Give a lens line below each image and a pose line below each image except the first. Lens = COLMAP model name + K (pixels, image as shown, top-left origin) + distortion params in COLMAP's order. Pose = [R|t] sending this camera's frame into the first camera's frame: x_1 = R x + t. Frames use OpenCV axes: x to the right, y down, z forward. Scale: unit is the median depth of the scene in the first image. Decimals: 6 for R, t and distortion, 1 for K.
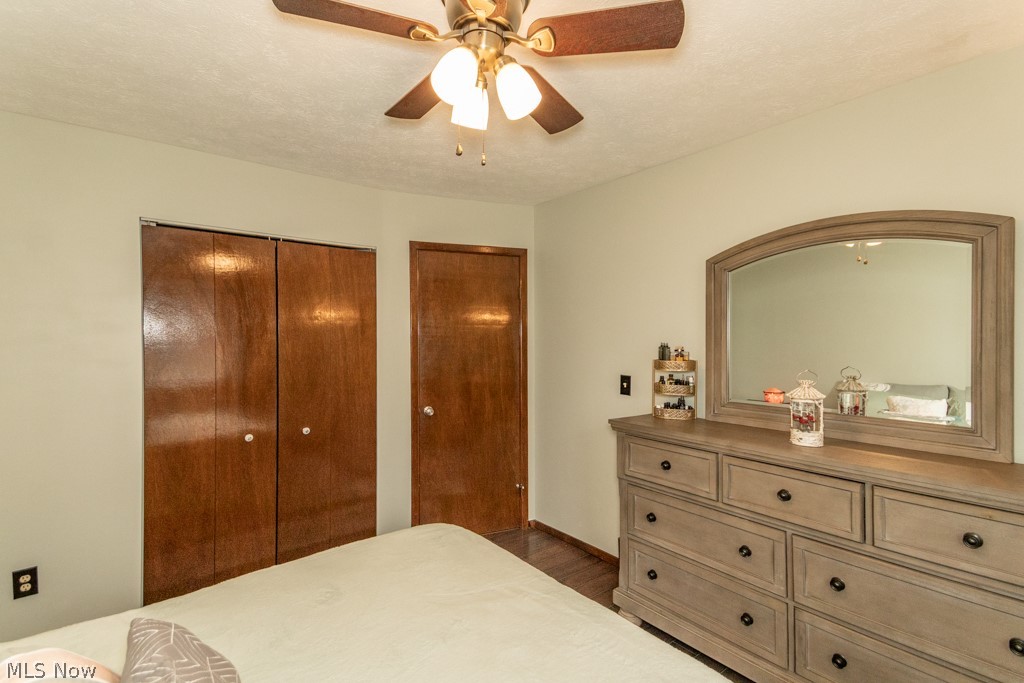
lens RADIAL K [[475.4, 0, 509.7], [0, 475.4, 339.8], [0, 0, 1]] dist [0.061372, -0.023083]
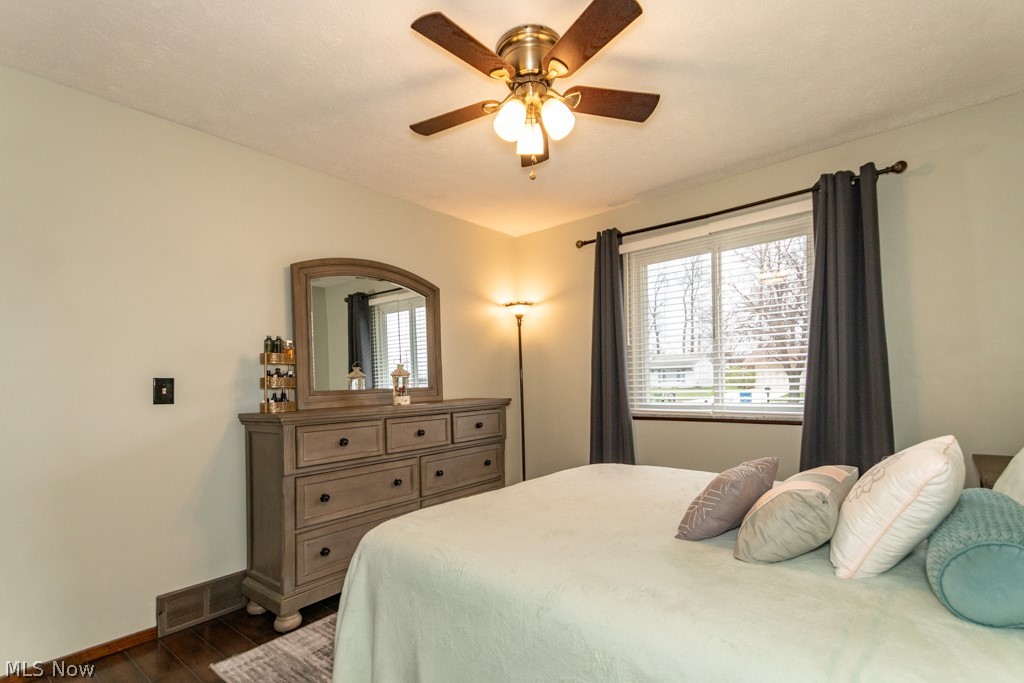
lens RADIAL K [[474.8, 0, 511.0], [0, 474.8, 379.1], [0, 0, 1]] dist [0.002757, 0.000375]
pose [[-0.203412, 0.008437, 0.979057, -0.926113], [0.026791, 0.999636, -0.003048, 0.141339], [-0.978727, 0.025610, -0.203564, 0.924745]]
